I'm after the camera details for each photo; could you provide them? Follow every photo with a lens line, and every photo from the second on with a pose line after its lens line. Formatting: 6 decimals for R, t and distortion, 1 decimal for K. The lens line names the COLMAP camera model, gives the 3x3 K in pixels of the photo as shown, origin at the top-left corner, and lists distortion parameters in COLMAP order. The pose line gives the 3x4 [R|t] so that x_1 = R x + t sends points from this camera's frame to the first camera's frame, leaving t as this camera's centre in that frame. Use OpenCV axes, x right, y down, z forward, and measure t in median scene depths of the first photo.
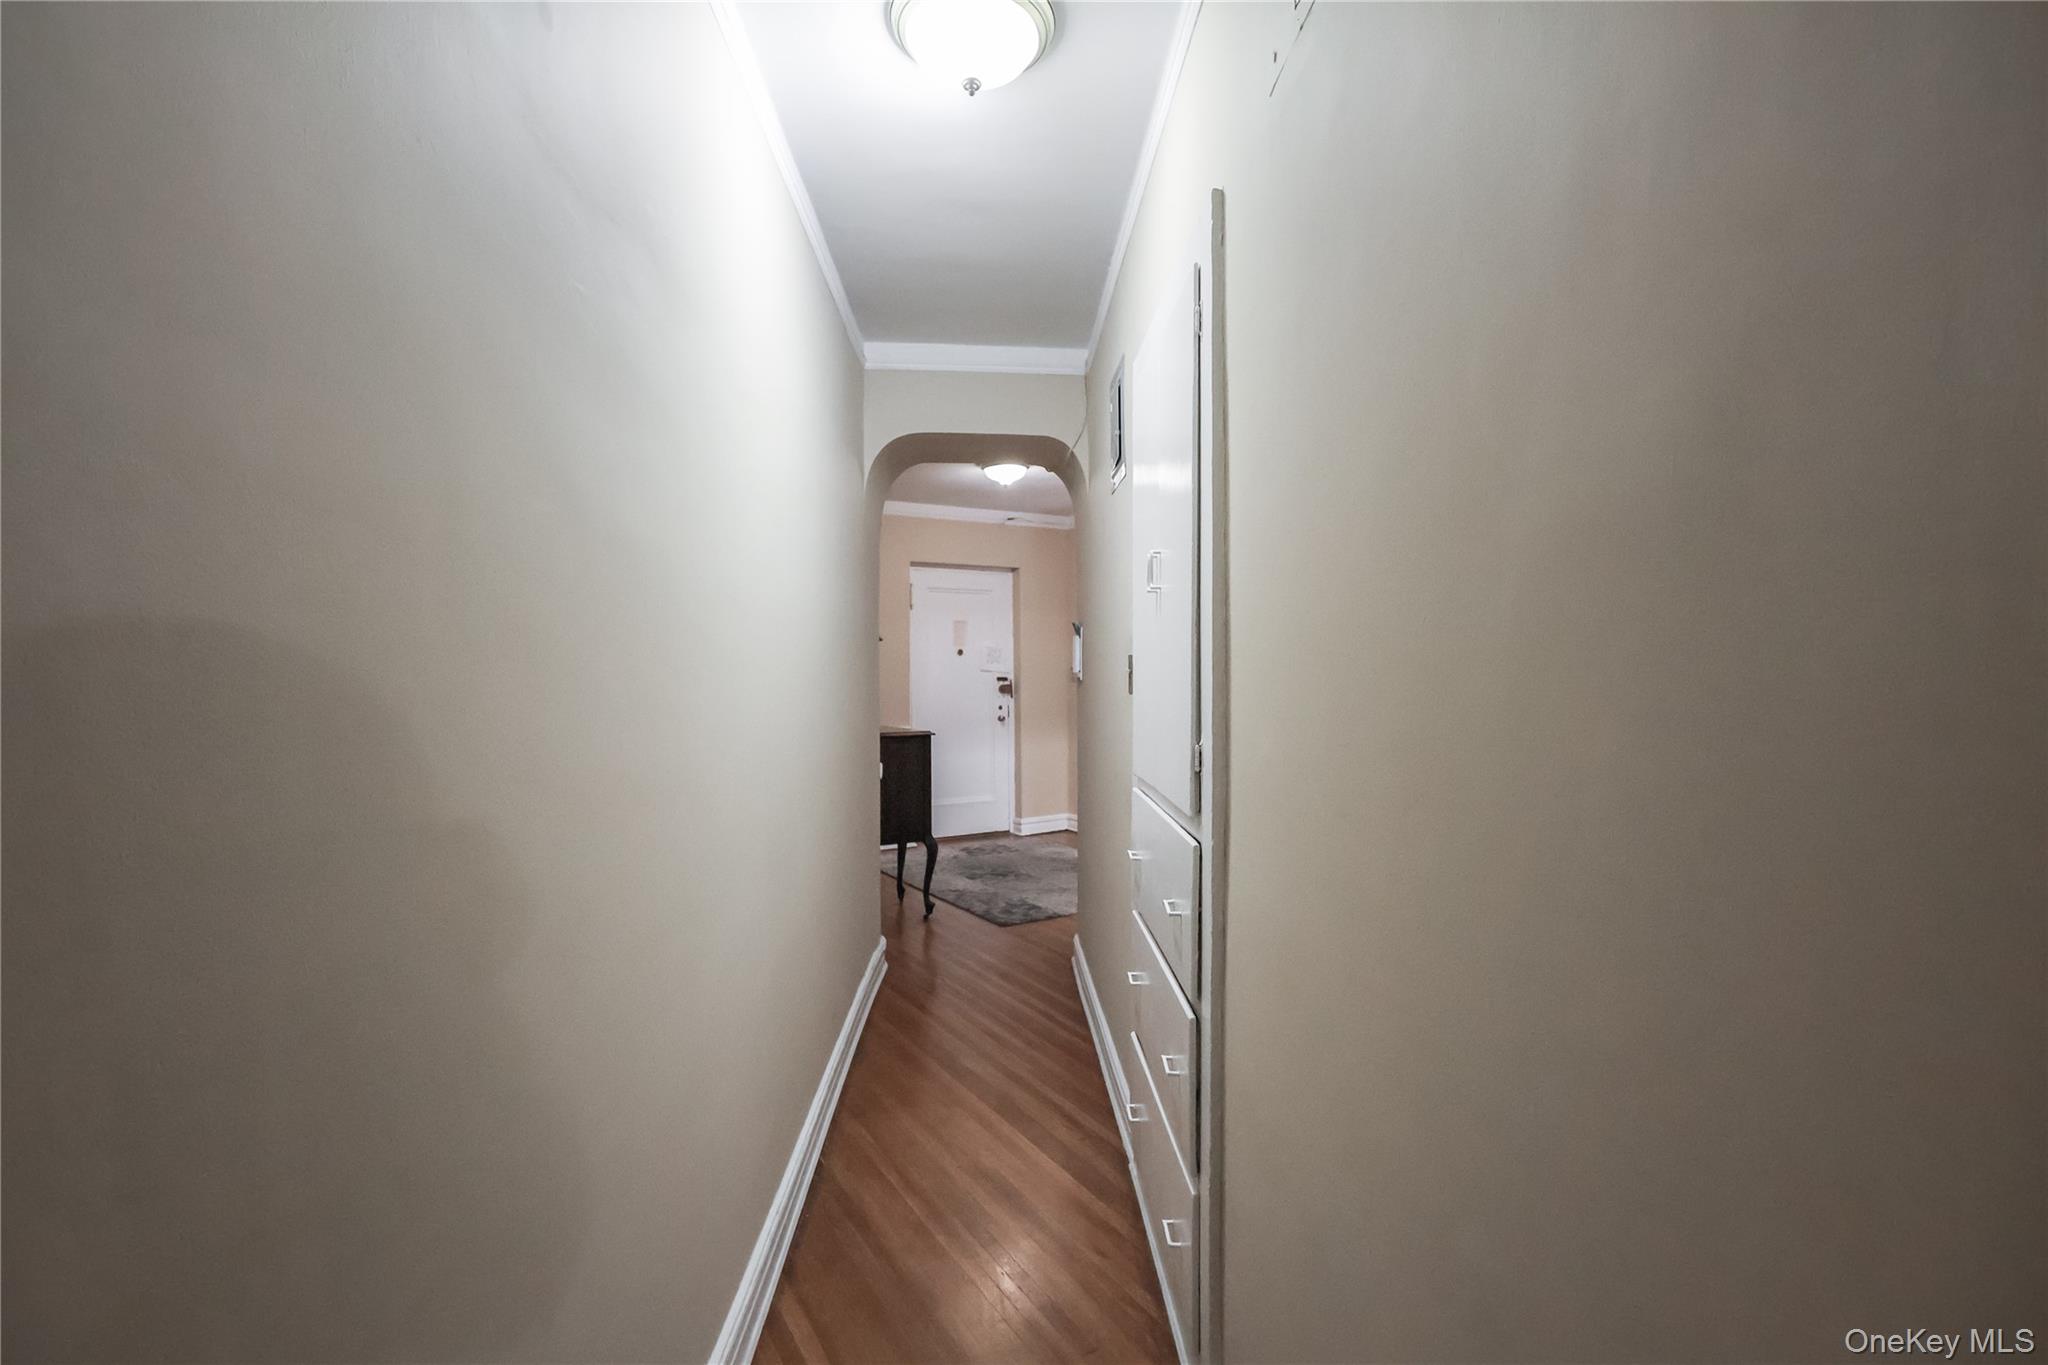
lens RADIAL K [[943.2, 0, 1020.7], [0, 943.2, 679.5], [0, 0, 1]] dist [-0.002052, 0.001065]
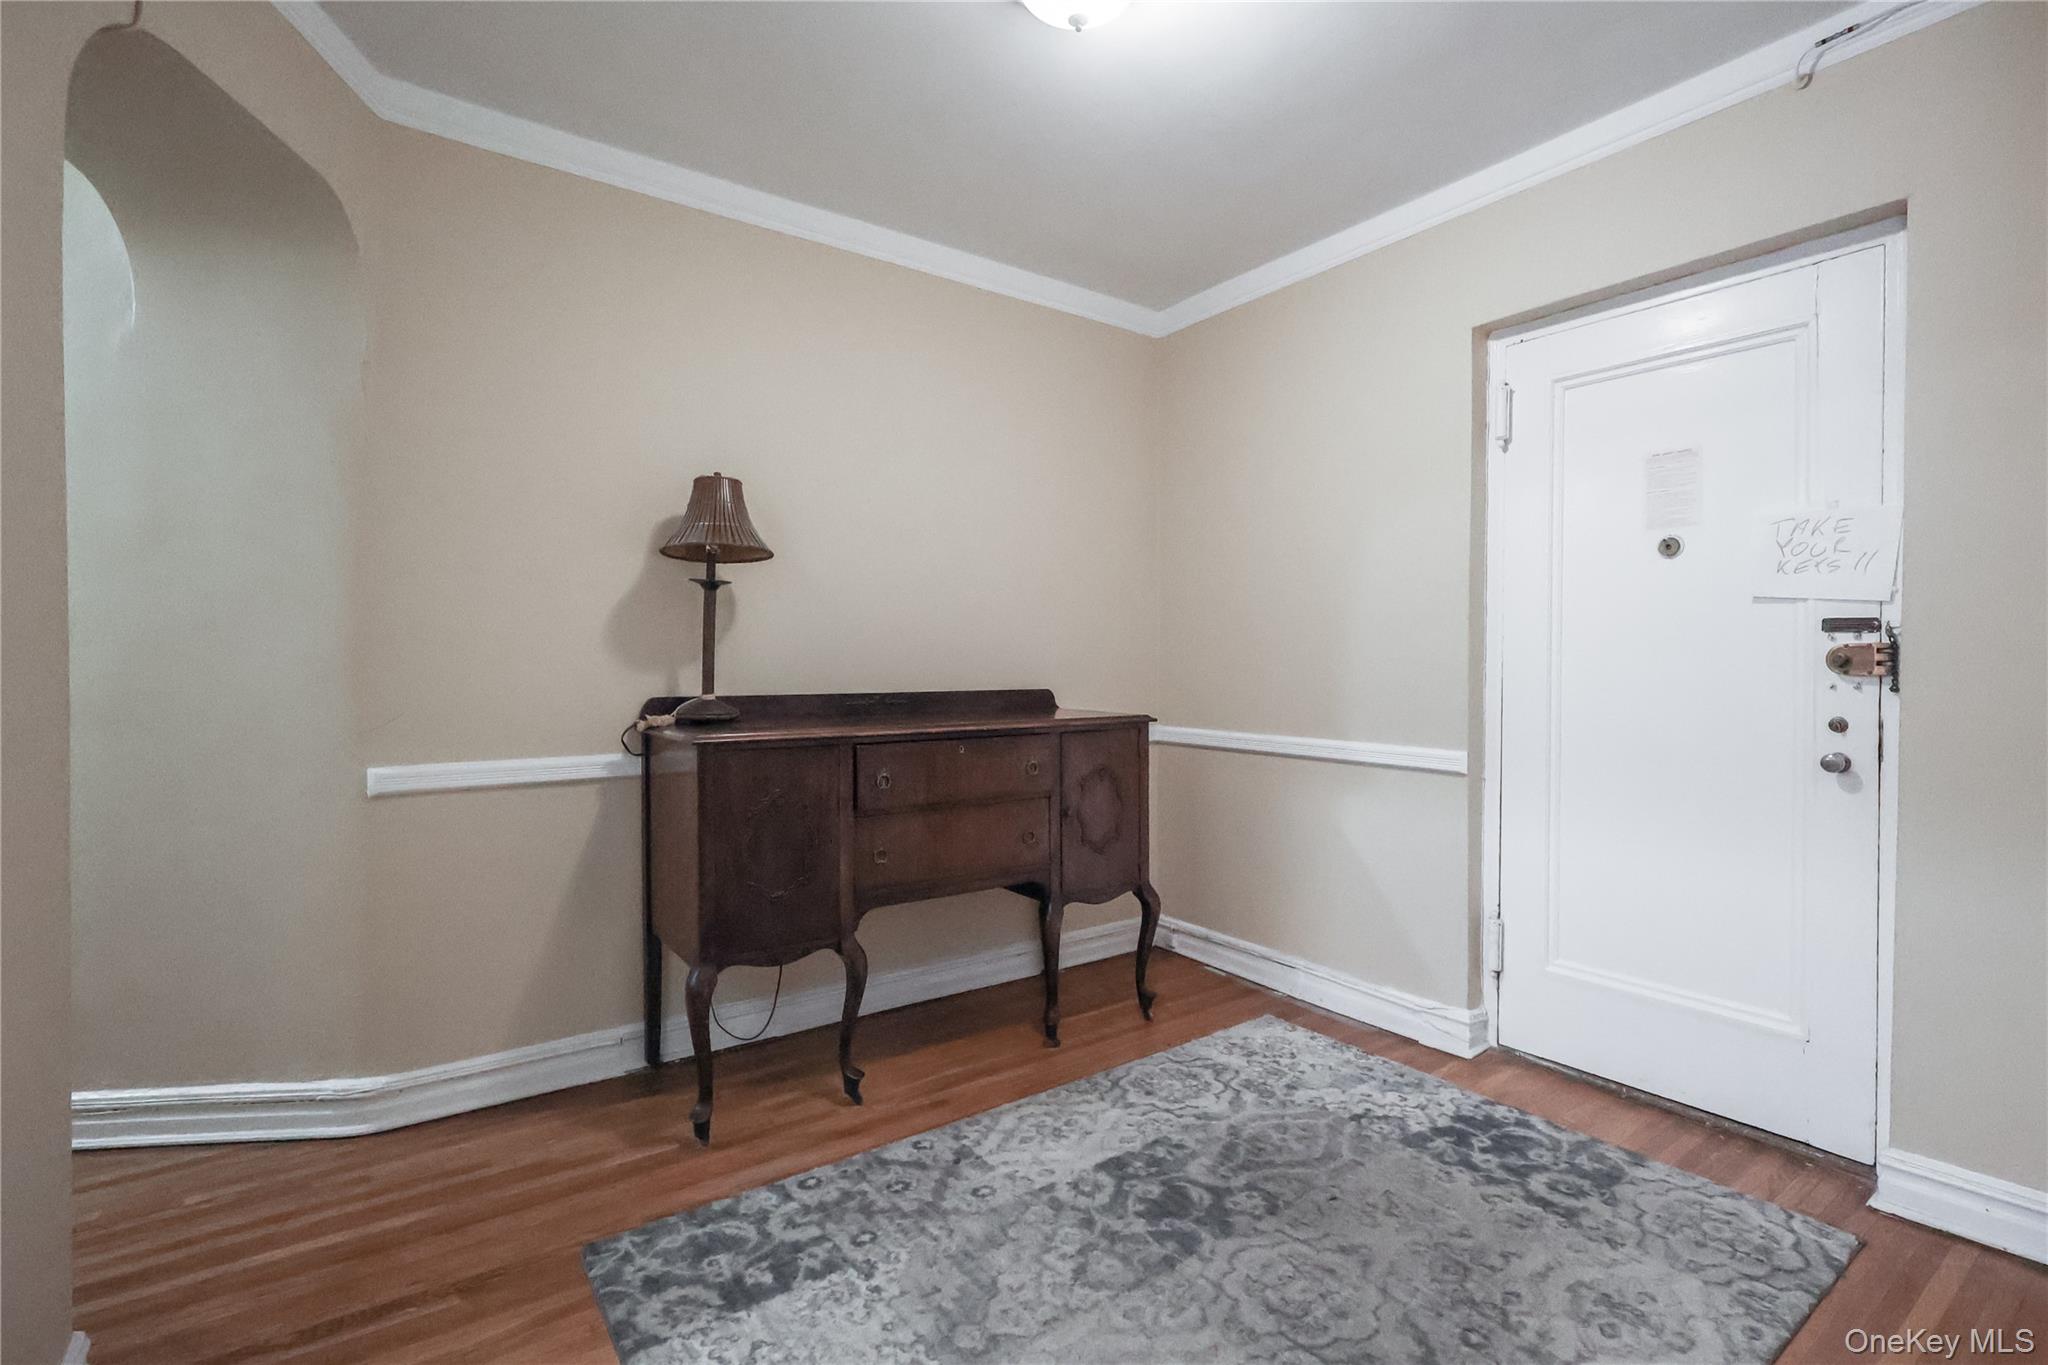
lens RADIAL K [[943.2, 0, 1020.7], [0, 943.2, 679.5], [0, 0, 1]] dist [-0.002052, 0.001065]
pose [[0.091889, 0.007682, -0.995740, 0.236998], [-0.016815, 0.999840, 0.006162, 0.018416], [0.995627, 0.016177, 0.092004, 0.730278]]
